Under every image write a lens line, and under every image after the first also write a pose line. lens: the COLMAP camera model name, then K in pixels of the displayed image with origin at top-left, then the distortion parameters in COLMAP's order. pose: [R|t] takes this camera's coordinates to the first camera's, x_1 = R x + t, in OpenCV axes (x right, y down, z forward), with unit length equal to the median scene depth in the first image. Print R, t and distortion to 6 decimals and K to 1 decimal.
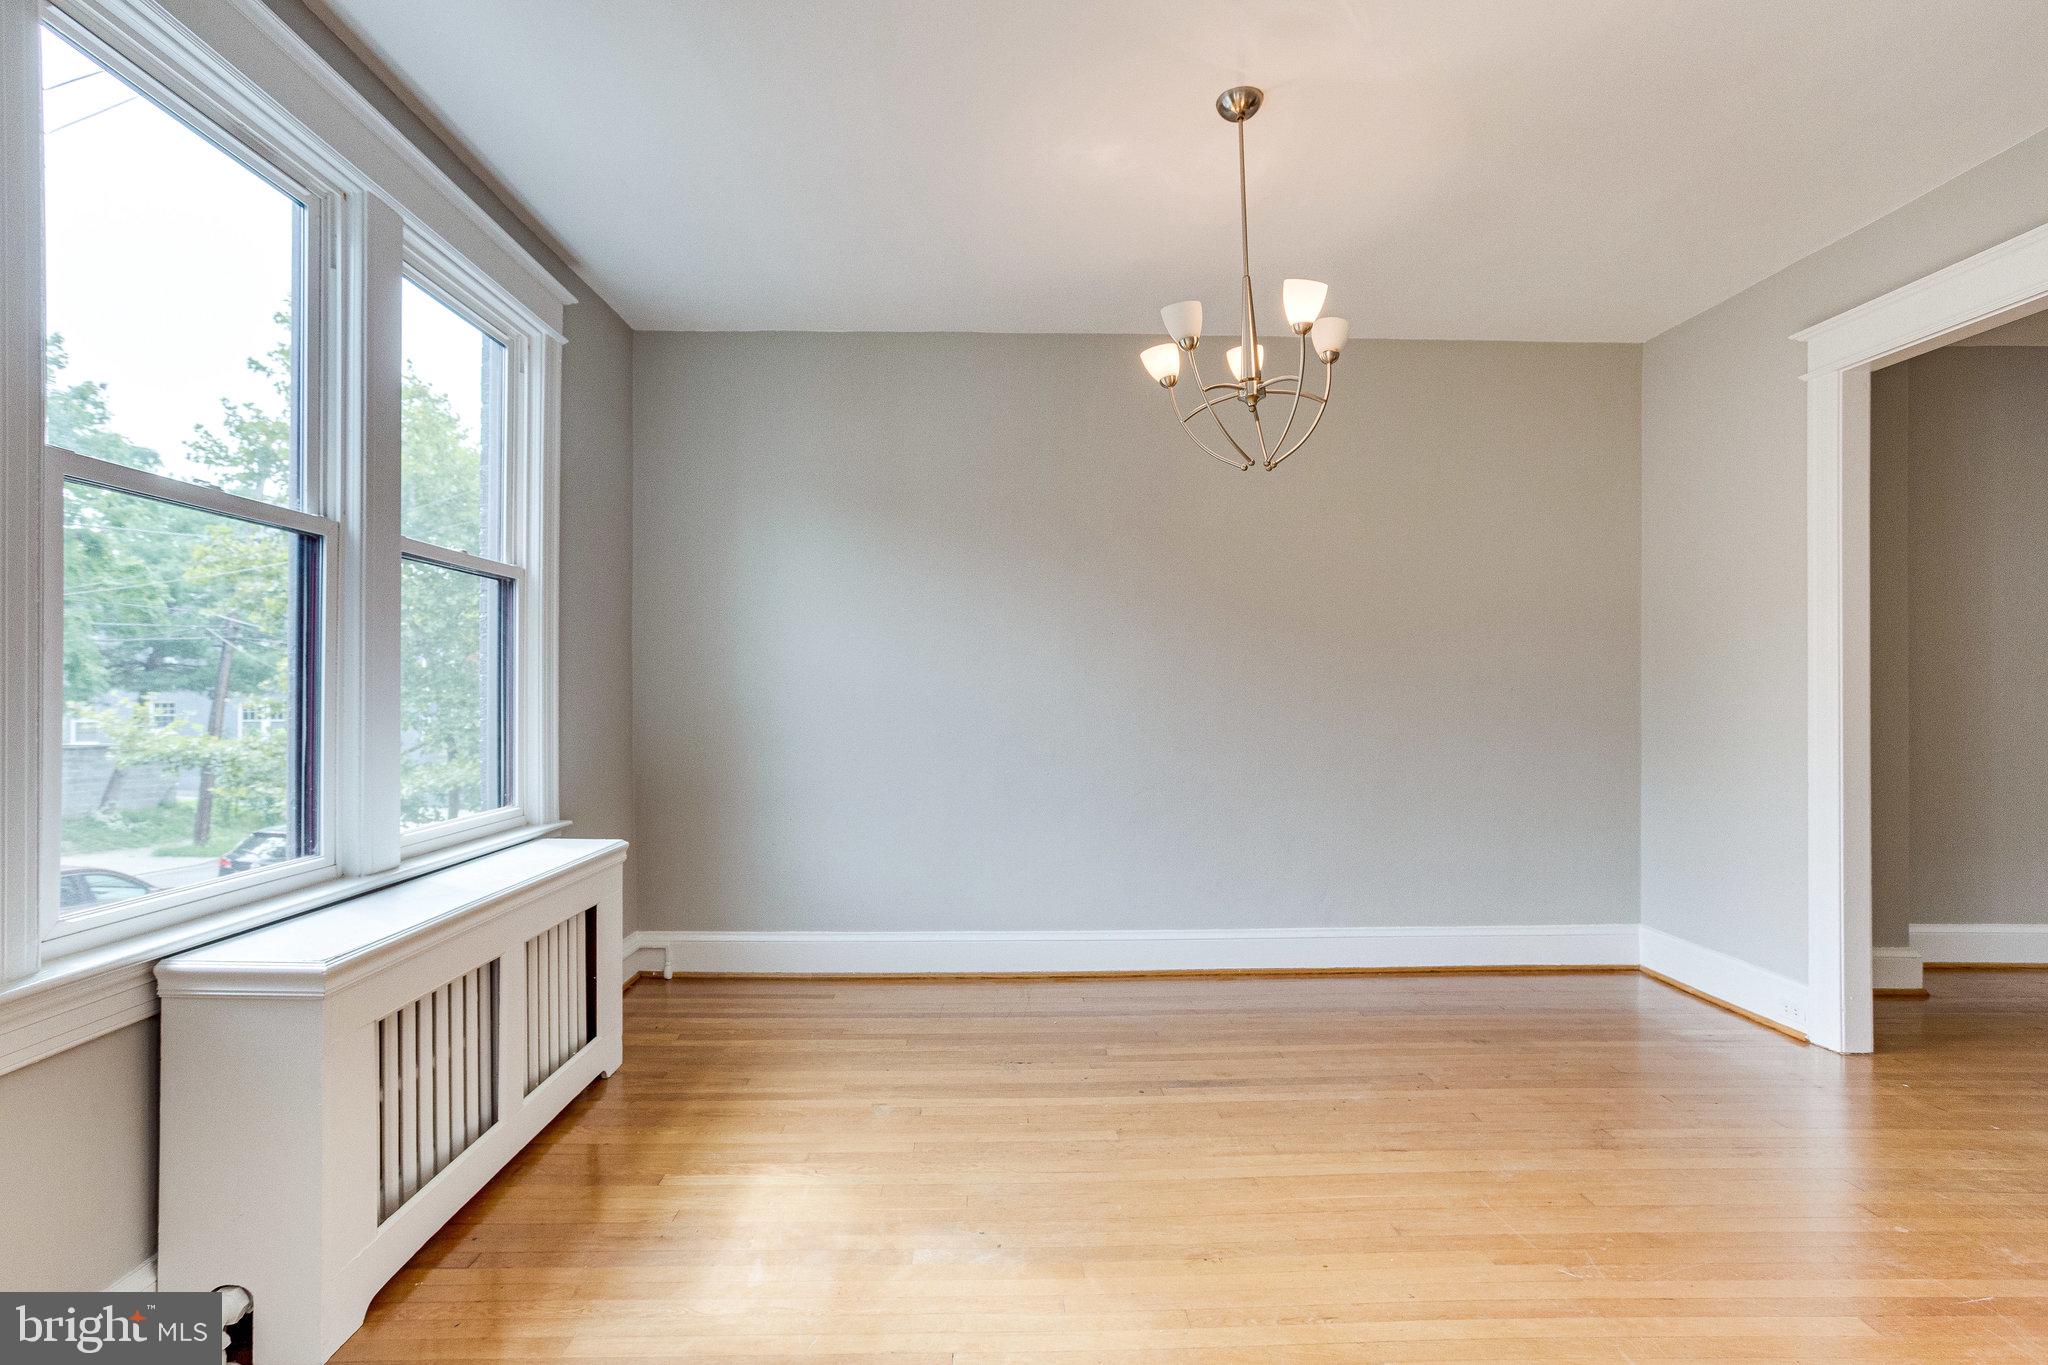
lens RADIAL K [[999.0, 0, 1019.5], [0, 999.0, 681.2], [0, 0, 1]] dist [-0.040368, 0.028986]
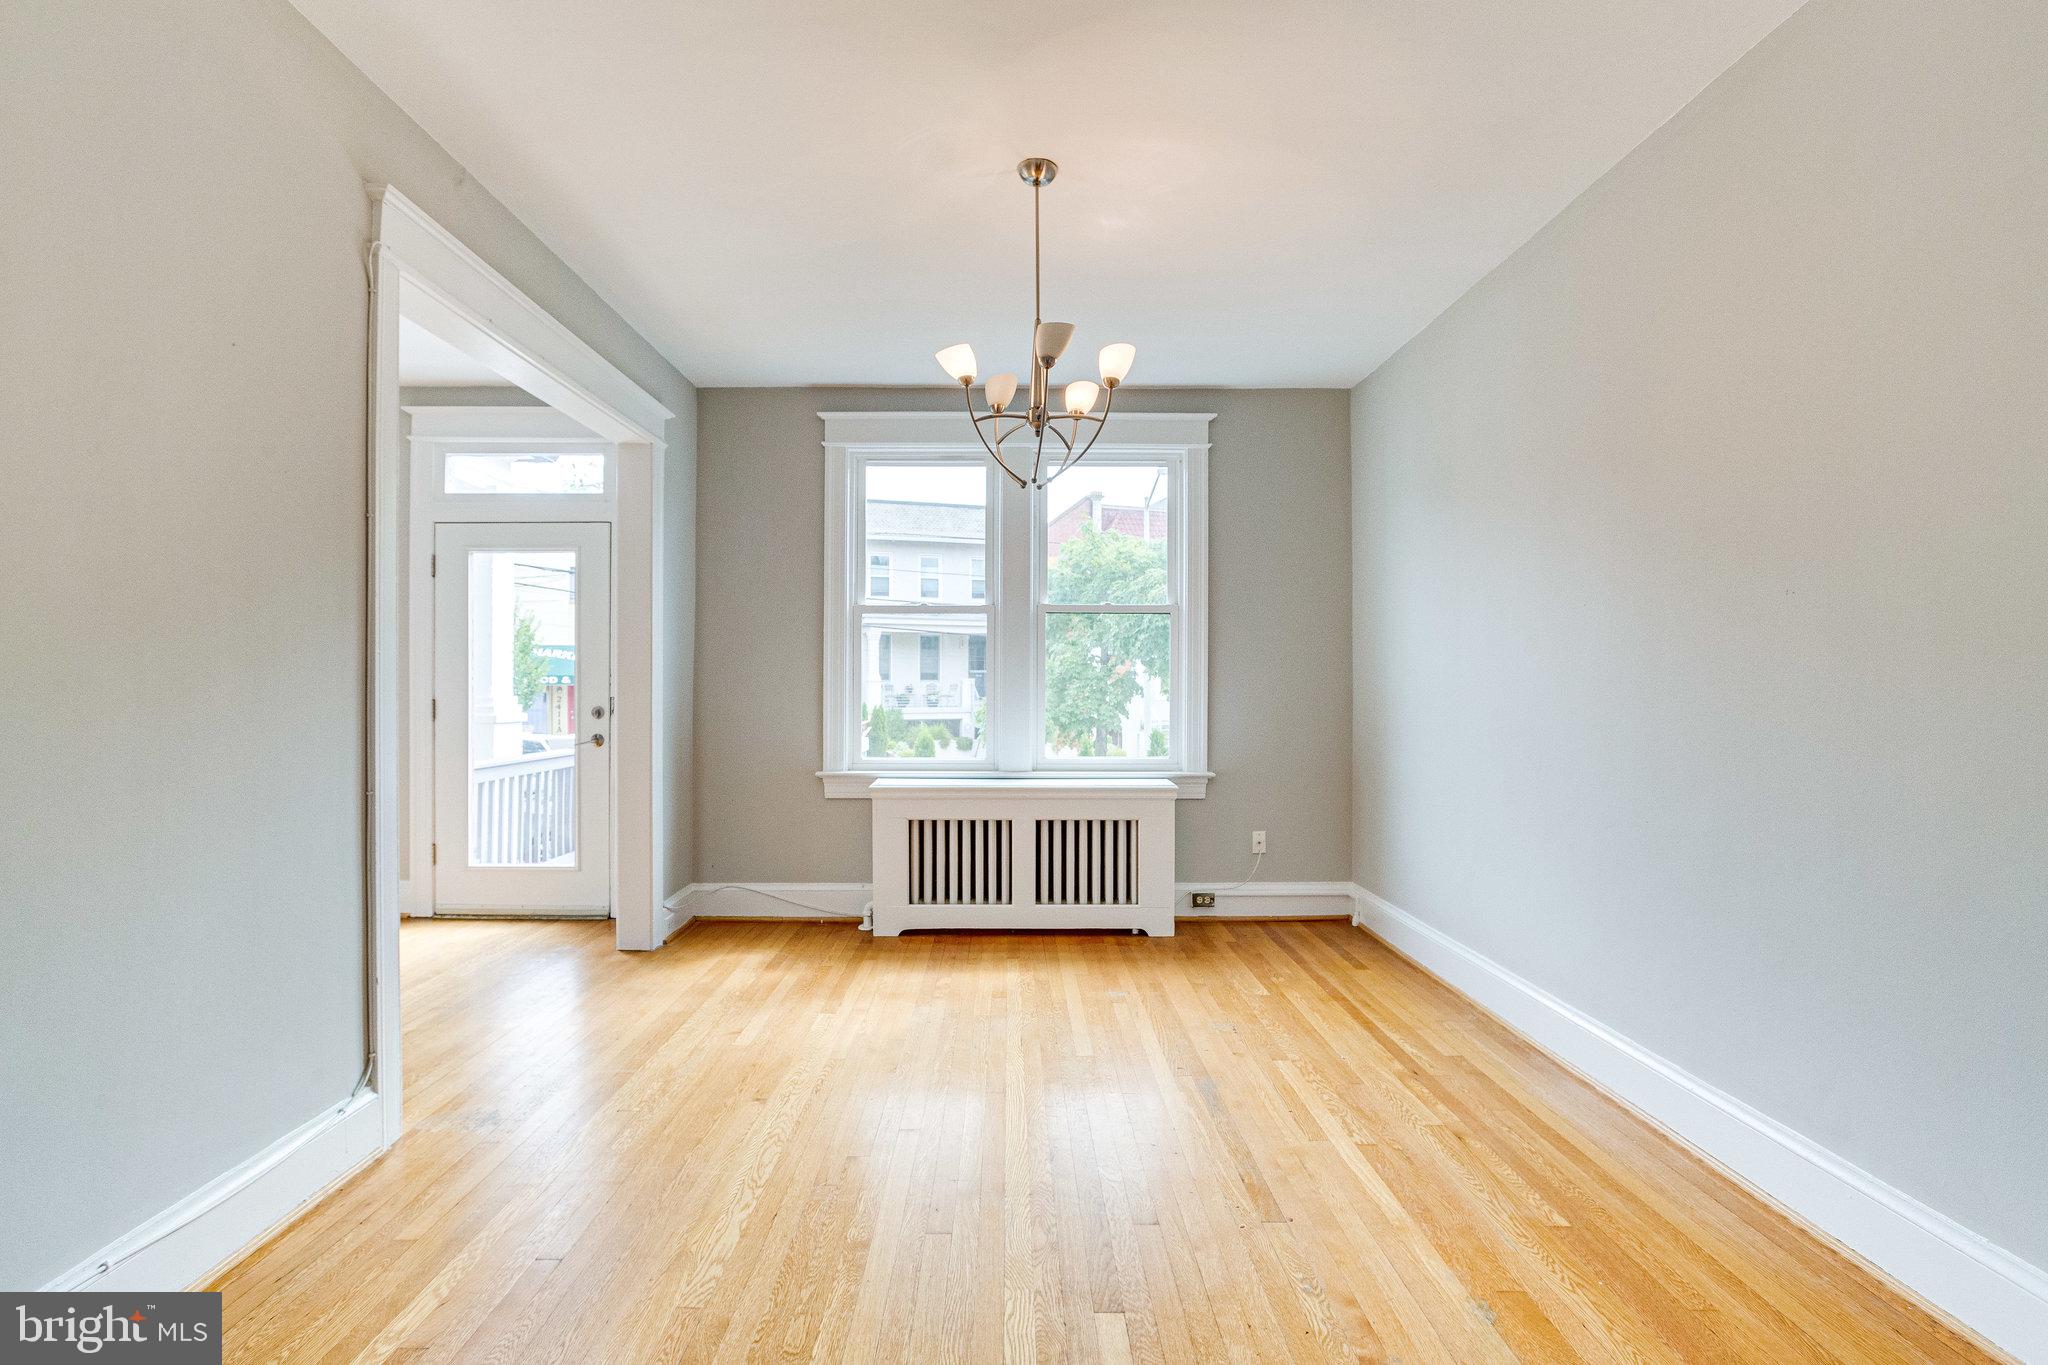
lens RADIAL K [[999.0, 0, 1019.5], [0, 999.0, 681.2], [0, 0, 1]] dist [-0.040368, 0.028986]
pose [[-0.016899, -0.004245, -0.999848, 1.302981], [0.005777, 0.999974, -0.004343, 0.012024], [0.999841, -0.005850, -0.016874, 0.948222]]
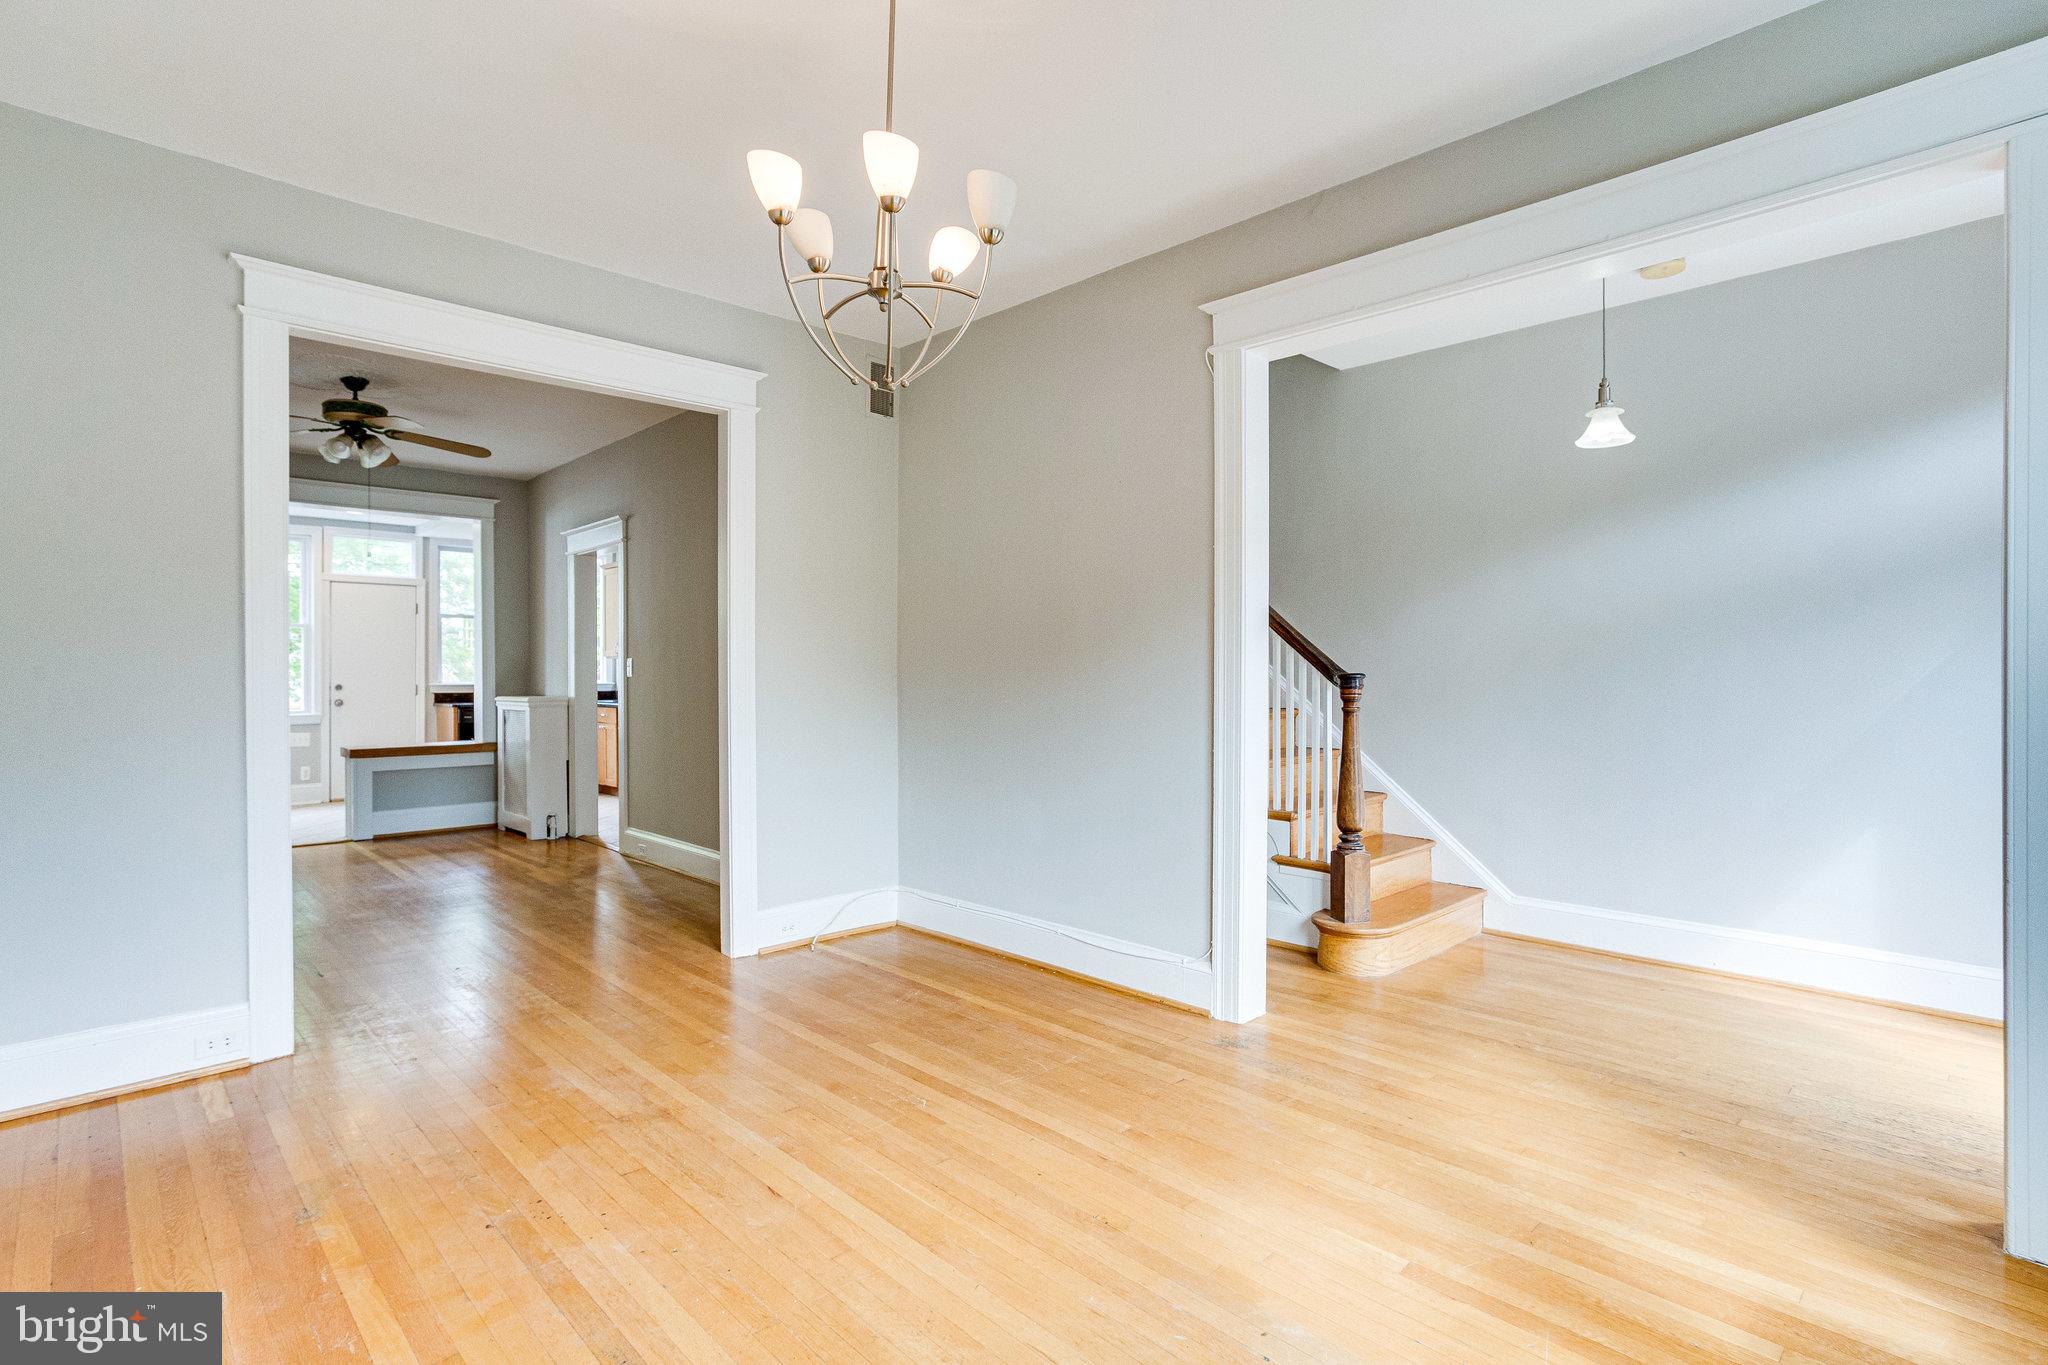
lens RADIAL K [[999.0, 0, 1019.5], [0, 999.0, 681.2], [0, 0, 1]] dist [-0.040368, 0.028986]
pose [[-0.671176, -0.005673, 0.741276, -0.398151], [-0.003938, 0.999984, 0.004088, 0.016028], [-0.741288, -0.000175, -0.671187, 1.368657]]
